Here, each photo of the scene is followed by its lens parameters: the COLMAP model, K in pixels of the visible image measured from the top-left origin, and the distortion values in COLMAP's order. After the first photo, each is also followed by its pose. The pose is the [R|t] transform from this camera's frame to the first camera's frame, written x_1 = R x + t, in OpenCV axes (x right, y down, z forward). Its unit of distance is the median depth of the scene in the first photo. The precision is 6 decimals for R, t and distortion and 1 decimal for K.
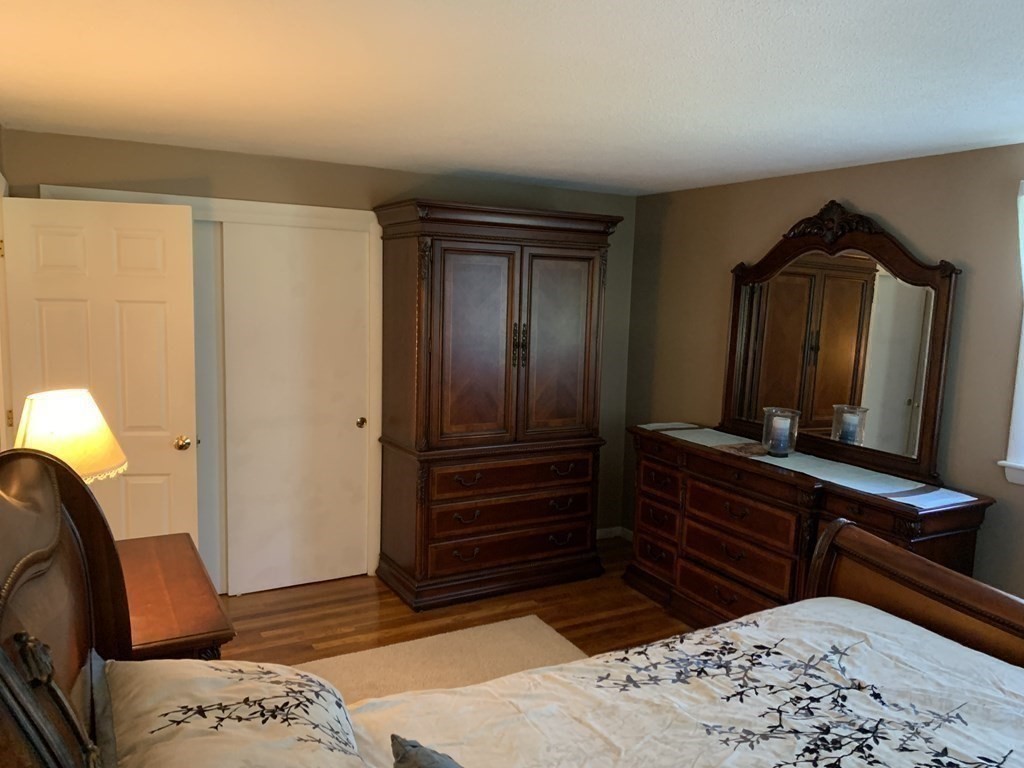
lens RADIAL K [[786.8, 0, 514.8], [0, 786.8, 384.1], [0, 0, 1]] dist [0.043891, -0.029618]
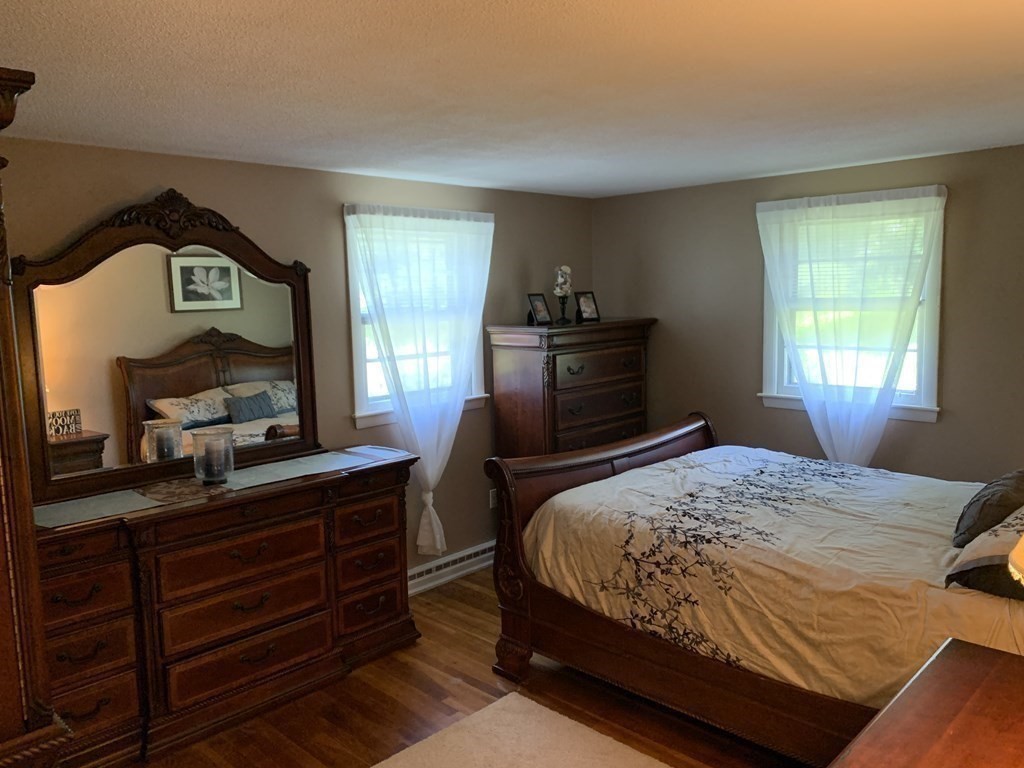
lens RADIAL K [[786.8, 0, 515.8], [0, 786.8, 387.2], [0, 0, 1]] dist [0.043891, -0.029618]
pose [[-0.278128, -0.132336, 0.951384, -0.651175], [0.146188, 0.973094, 0.178093, -0.135268], [-0.949355, 0.188613, -0.251298, 1.025802]]
